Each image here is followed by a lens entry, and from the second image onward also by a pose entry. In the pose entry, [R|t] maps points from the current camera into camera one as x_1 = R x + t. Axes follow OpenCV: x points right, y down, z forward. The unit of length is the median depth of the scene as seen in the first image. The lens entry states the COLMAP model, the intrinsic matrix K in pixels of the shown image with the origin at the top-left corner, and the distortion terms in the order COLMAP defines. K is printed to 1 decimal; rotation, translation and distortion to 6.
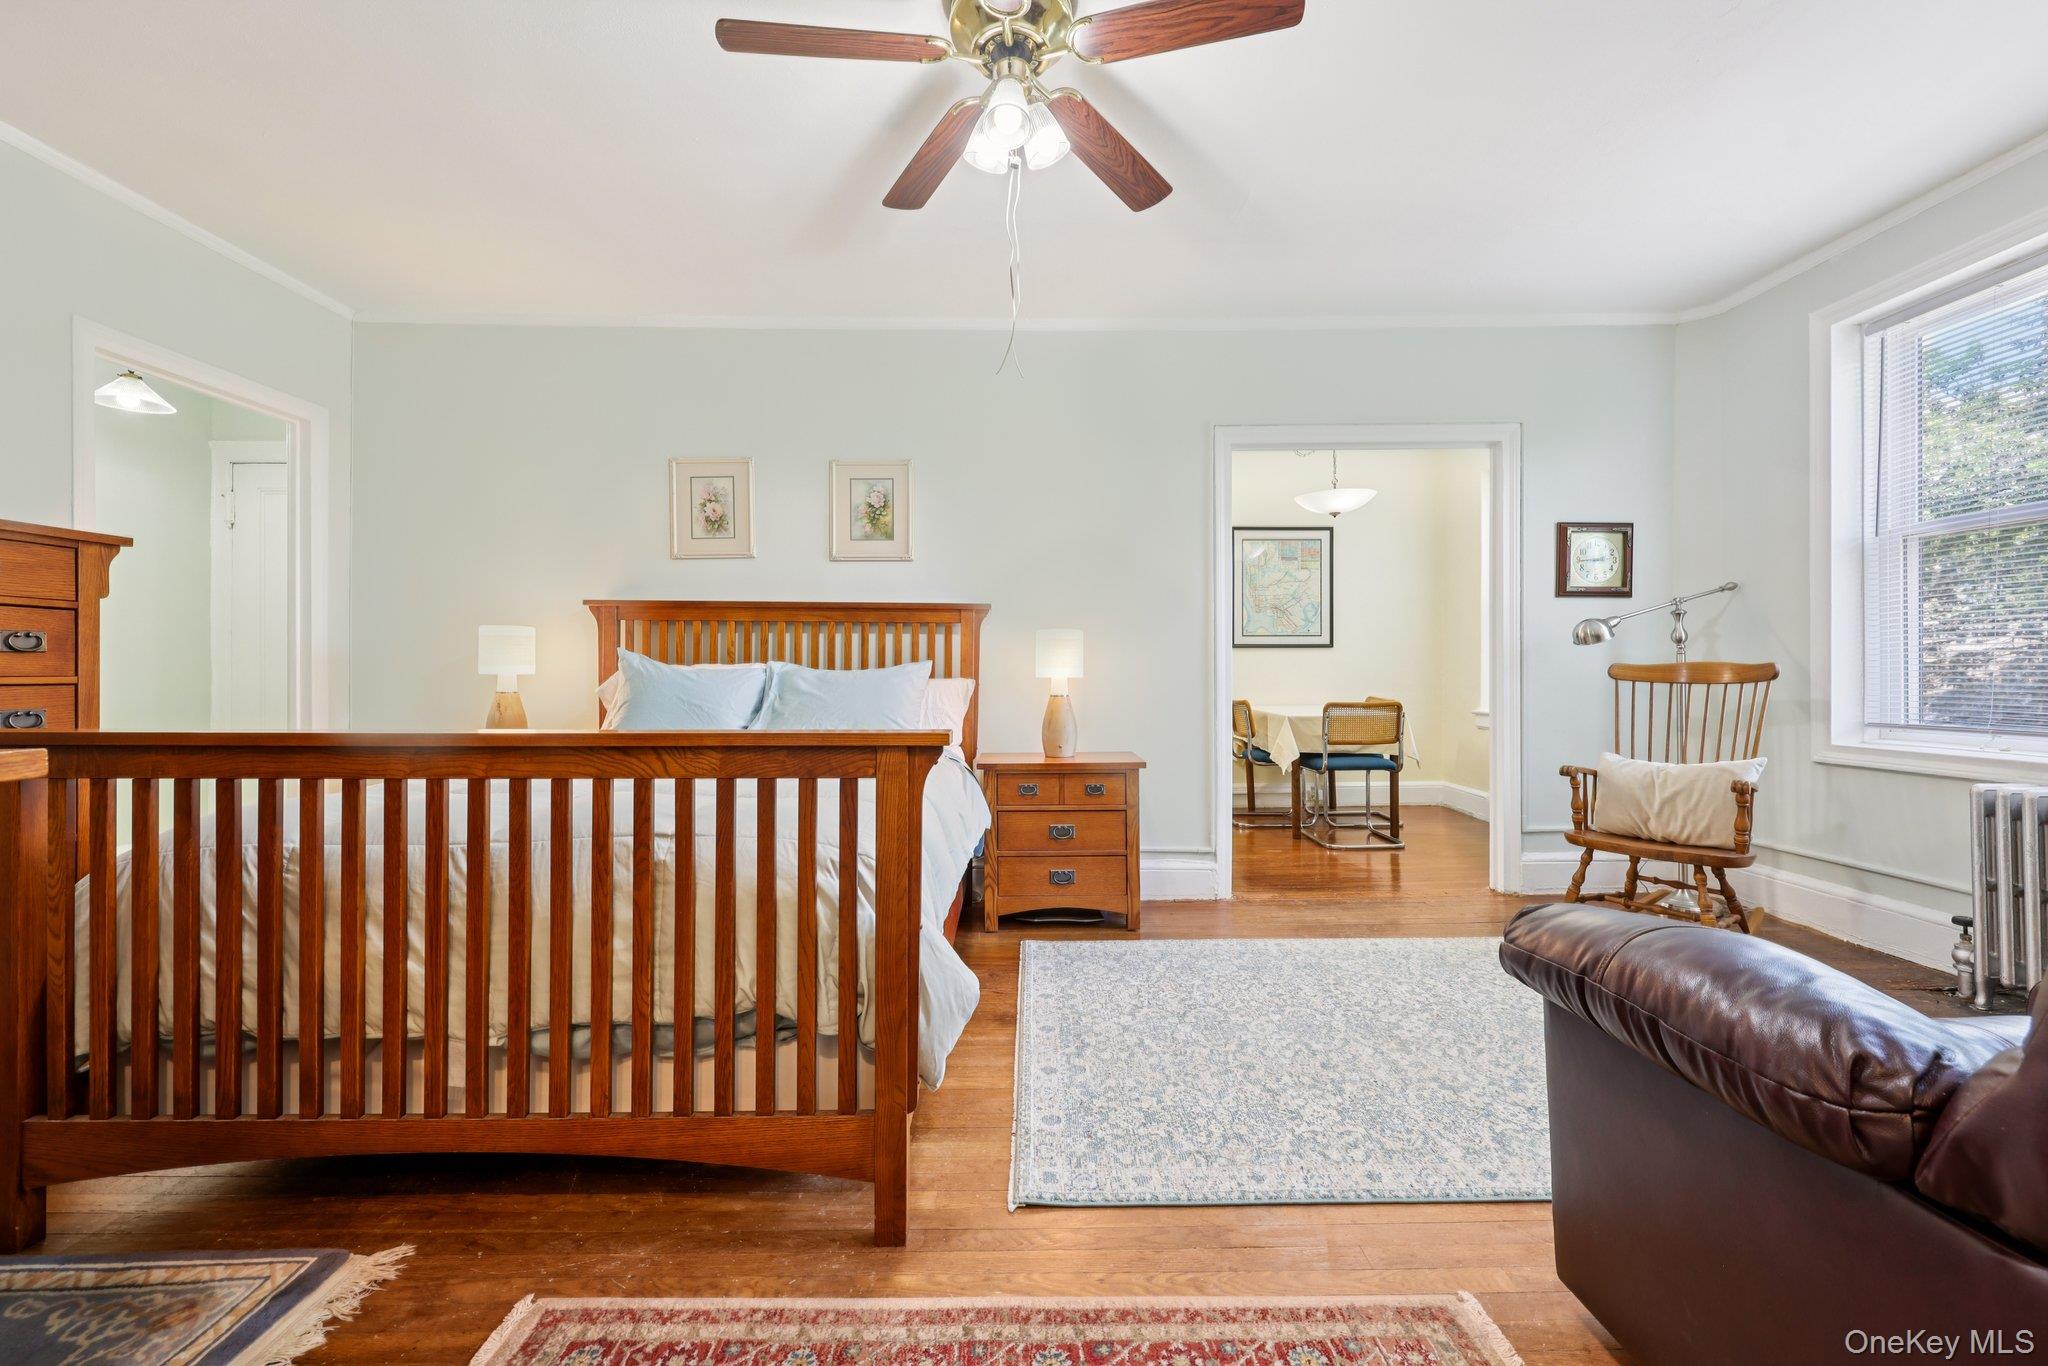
lens RADIAL K [[820.3, 0, 1022.6], [0, 820.3, 669.7], [0, 0, 1]] dist [0.000318, -0.000020]
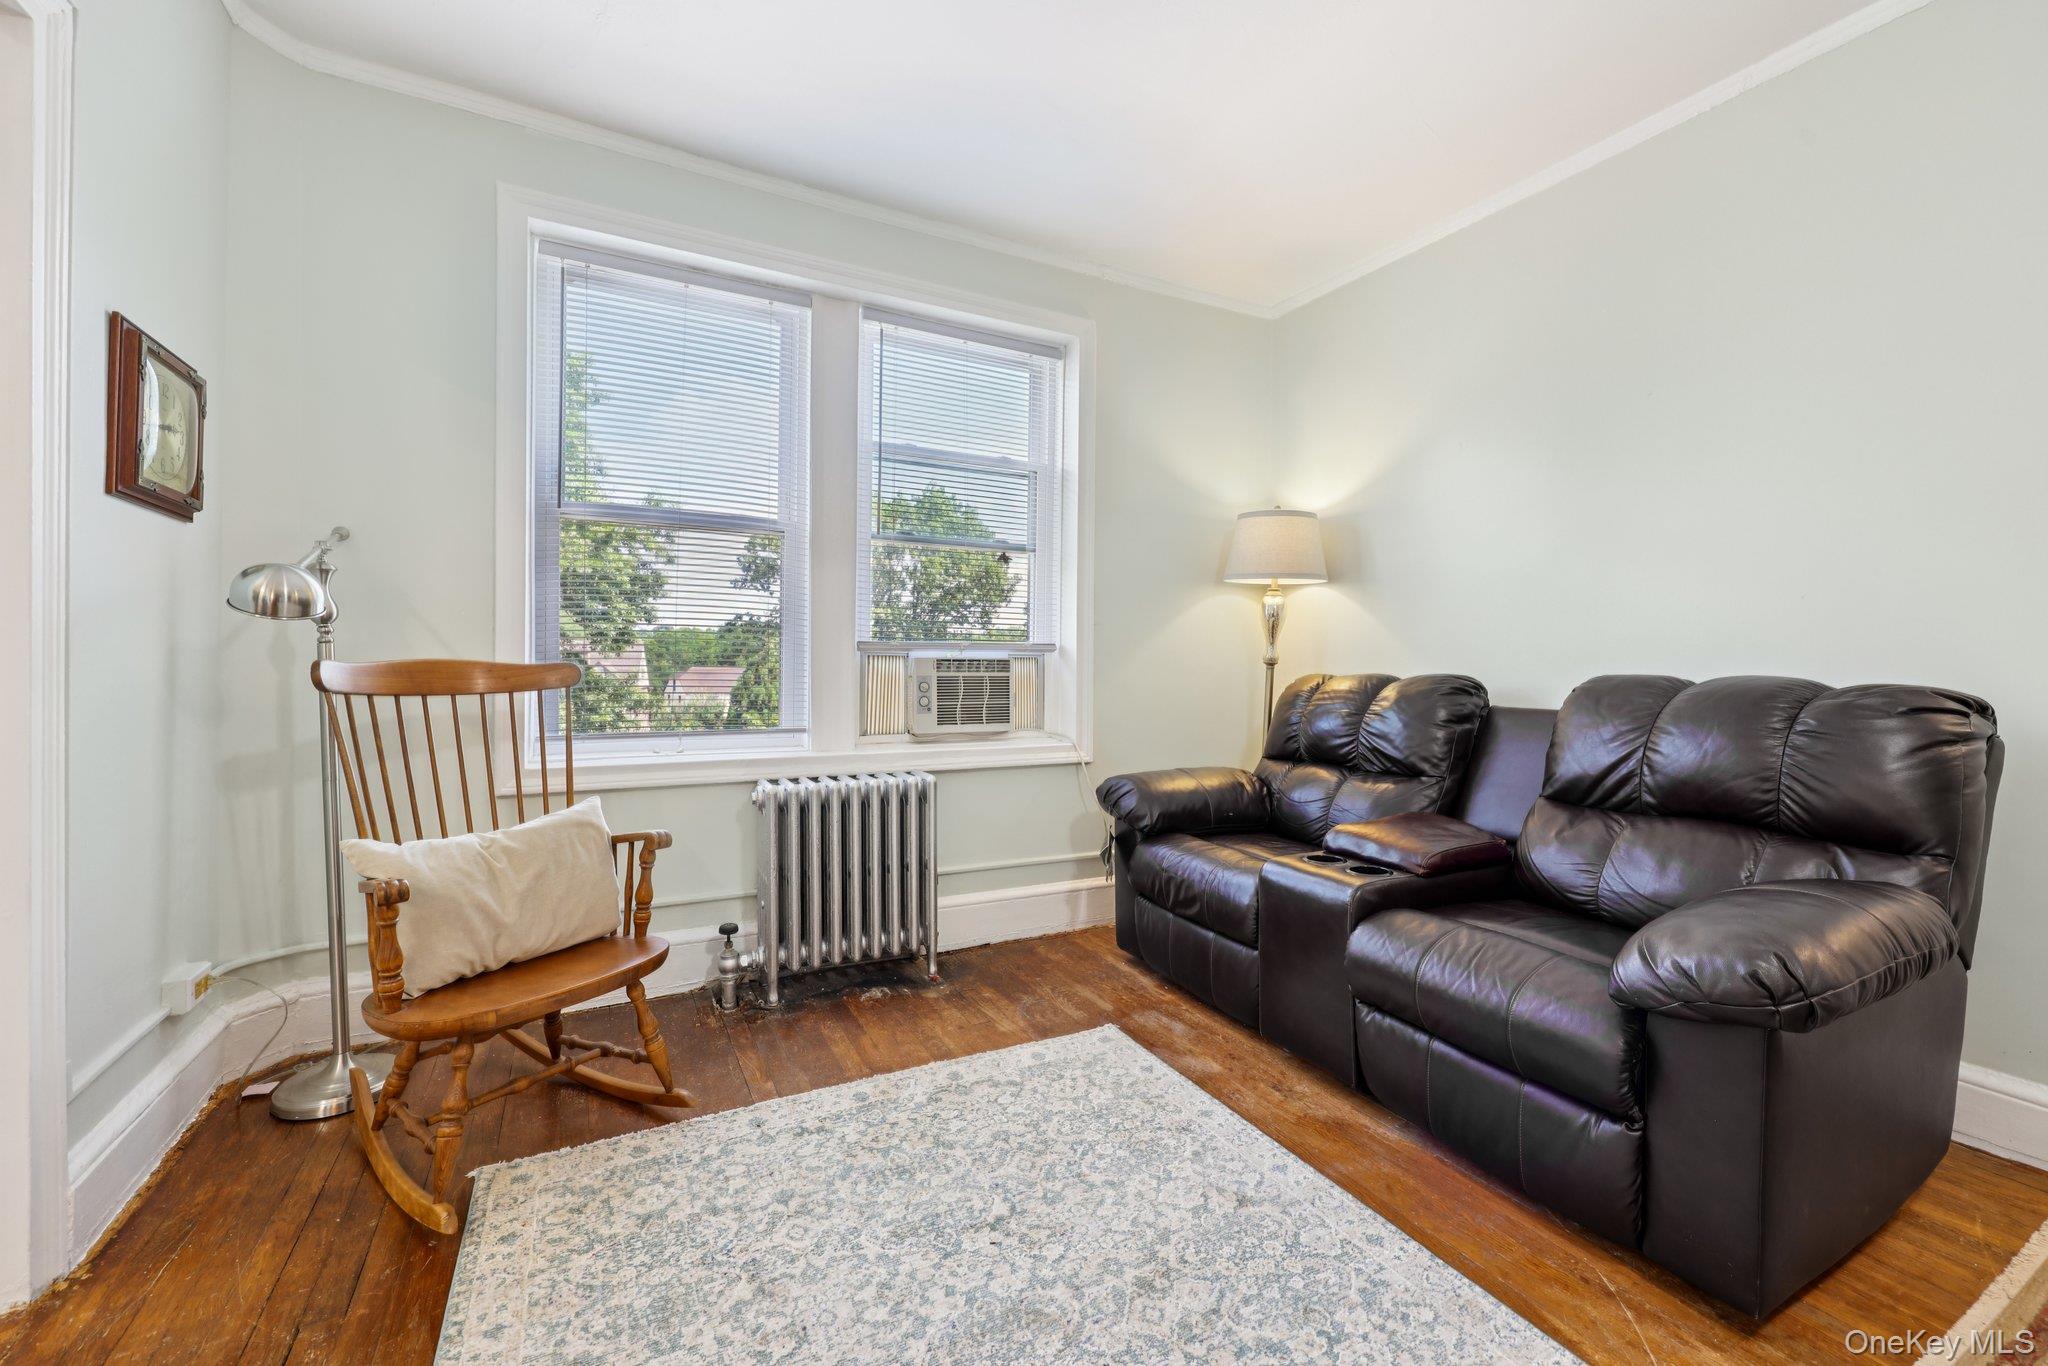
lens RADIAL K [[841.5, 0, 1058.4], [0, 841.5, 663.8], [0, 0, 1]] dist [-0.000260, 0.000012]
pose [[-0.483567, -0.007722, 0.875273, 0.070176], [-0.015181, 0.999885, 0.000434, -0.015041], [-0.875176, -0.013077, -0.483628, 1.059150]]
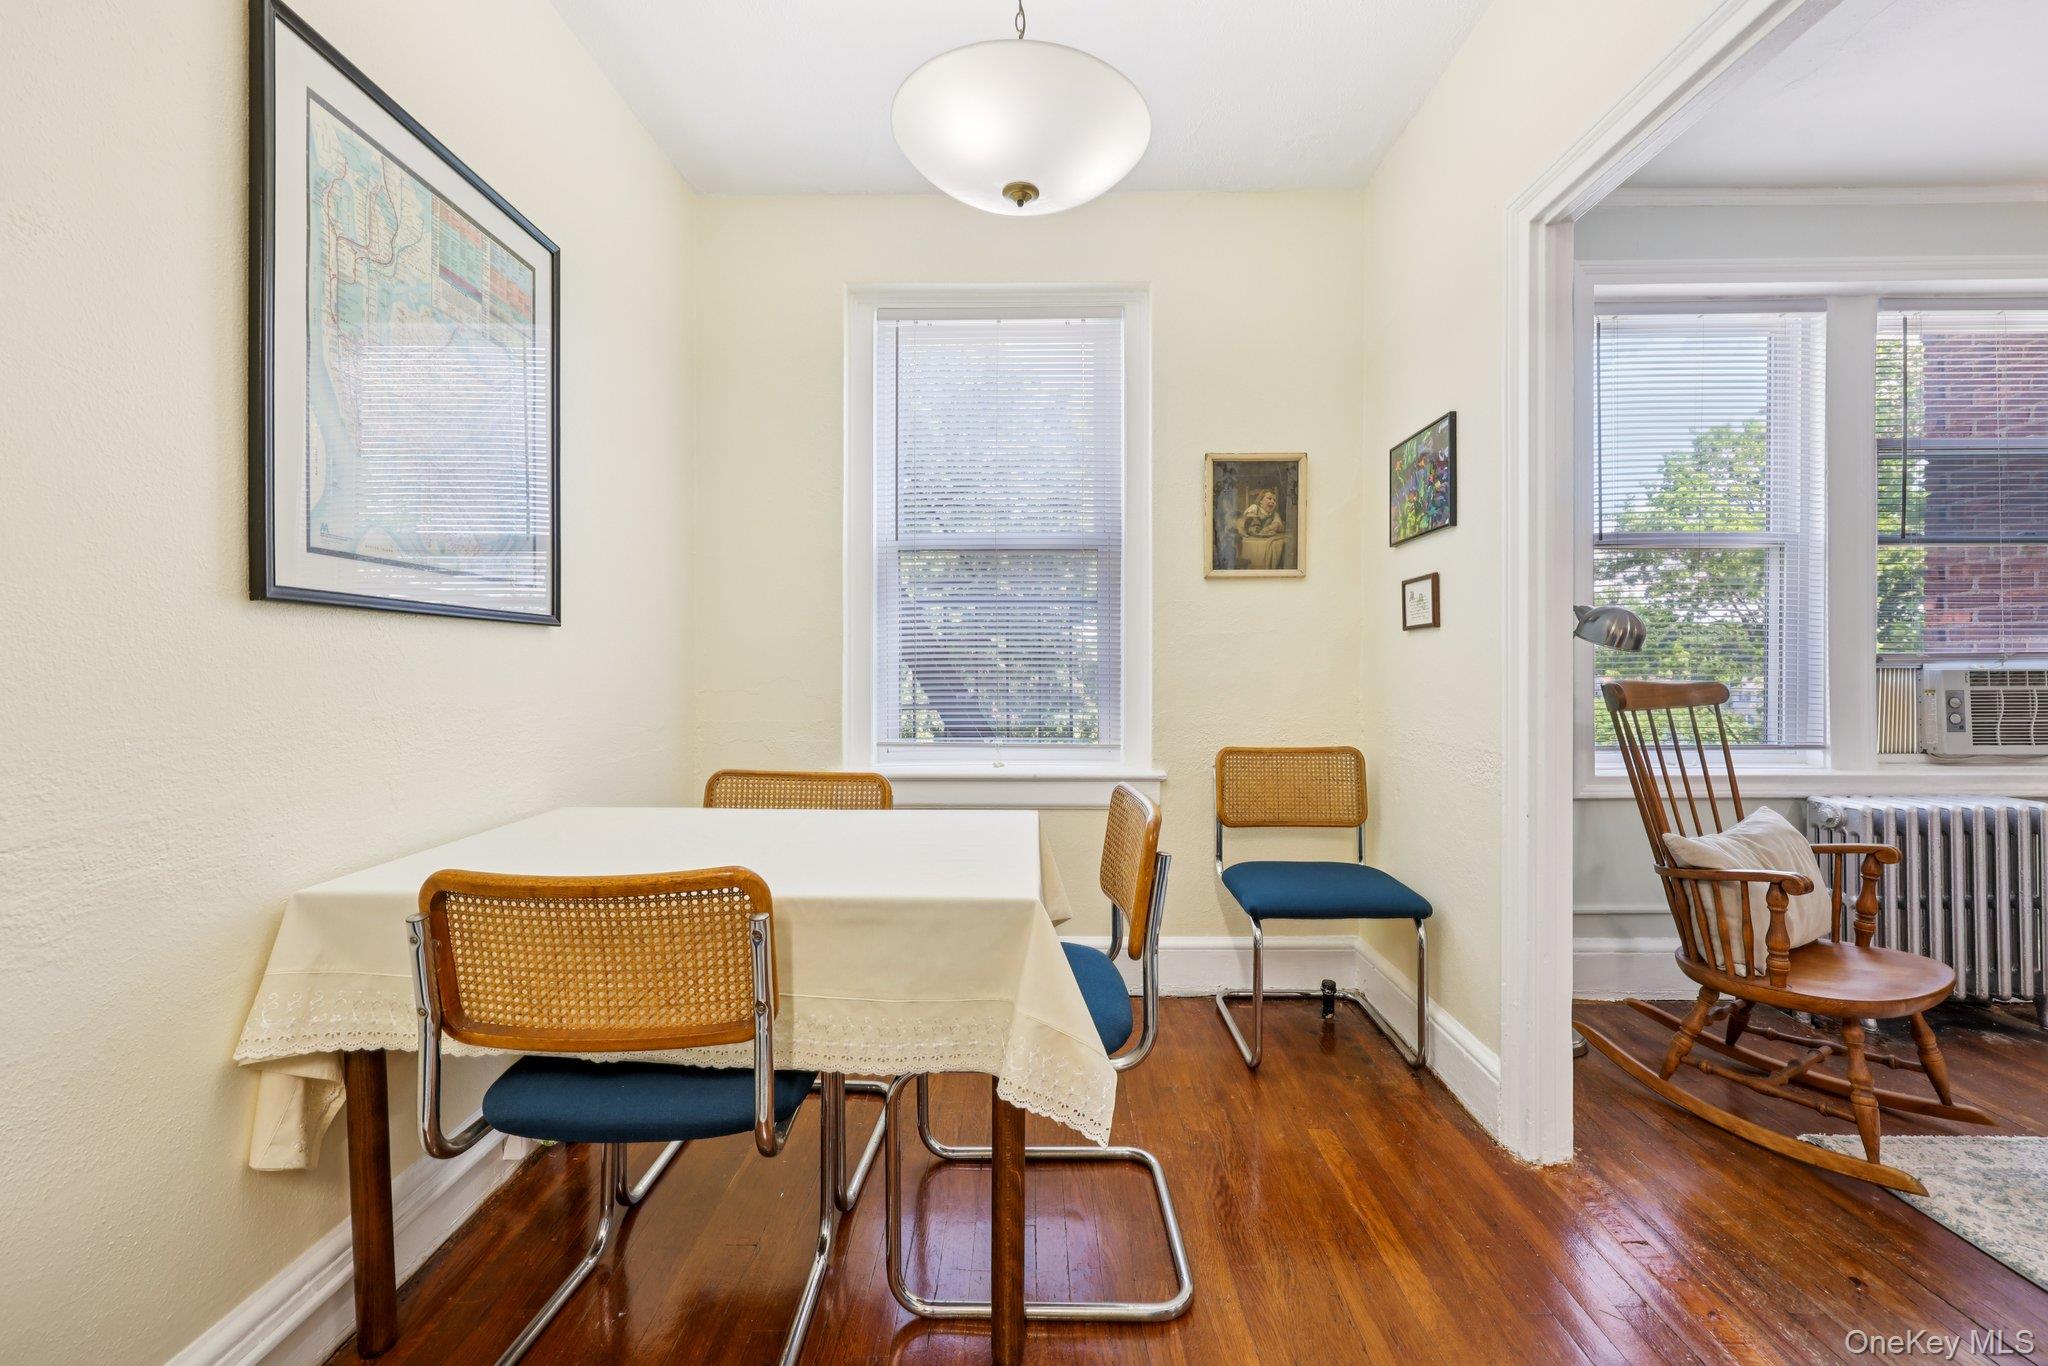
lens RADIAL K [[820.3, 0, 1022.6], [0, 820.3, 669.7], [0, 0, 1]] dist [0.000318, -0.000020]
pose [[0.013488, 0.005906, 0.999892, 0.134274], [-0.003431, 0.999977, -0.005860, -0.010907], [-0.999903, -0.003351, 0.013508, 1.757945]]
